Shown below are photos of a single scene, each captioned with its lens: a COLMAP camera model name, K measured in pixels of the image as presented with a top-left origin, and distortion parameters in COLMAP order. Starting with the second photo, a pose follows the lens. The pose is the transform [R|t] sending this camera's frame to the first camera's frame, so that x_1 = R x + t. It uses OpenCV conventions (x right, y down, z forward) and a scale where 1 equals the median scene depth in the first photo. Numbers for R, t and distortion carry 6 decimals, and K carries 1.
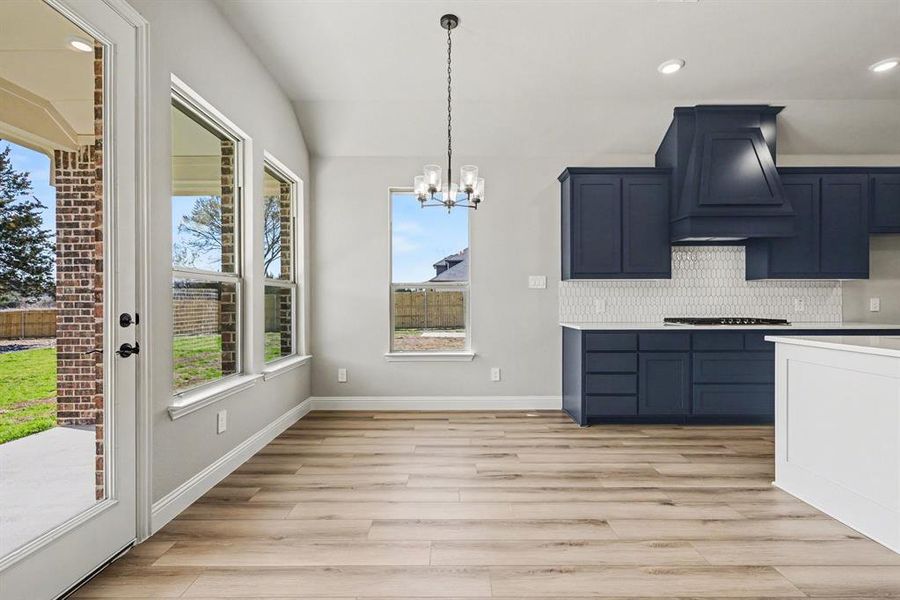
lens RADIAL K [[397.1, 0, 440.1], [0, 397.1, 303.9], [0, 0, 1]] dist [0.004407, 0.000718]
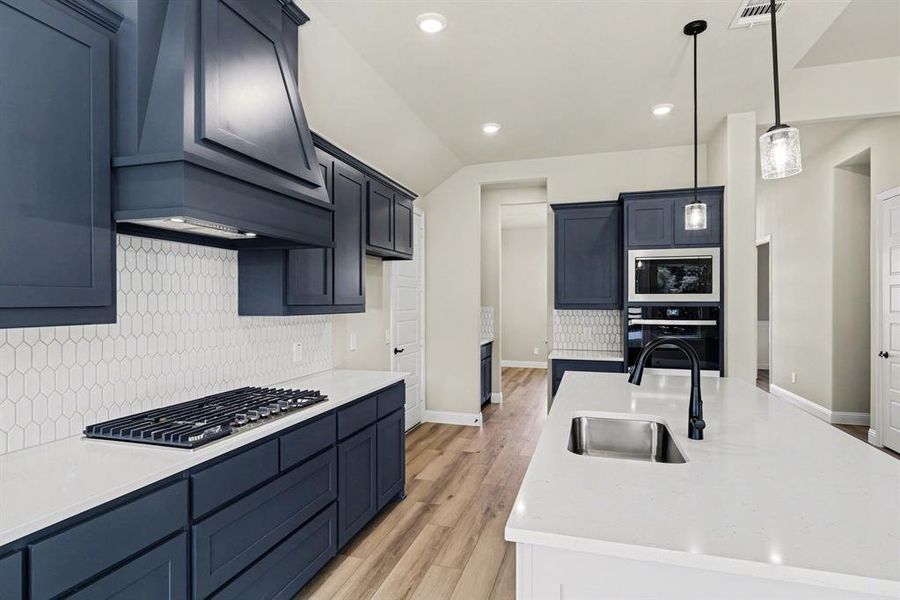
lens RADIAL K [[480.6, 0, 453.0], [0, 480.6, 301.3], [0, 0, 1]] dist [0.038467, -0.000244]
pose [[0.269621, -0.000382, 0.962967, 0.236004], [0.006431, 0.999978, -0.001404, -0.080758], [-0.962945, 0.006571, 0.269617, 0.587074]]
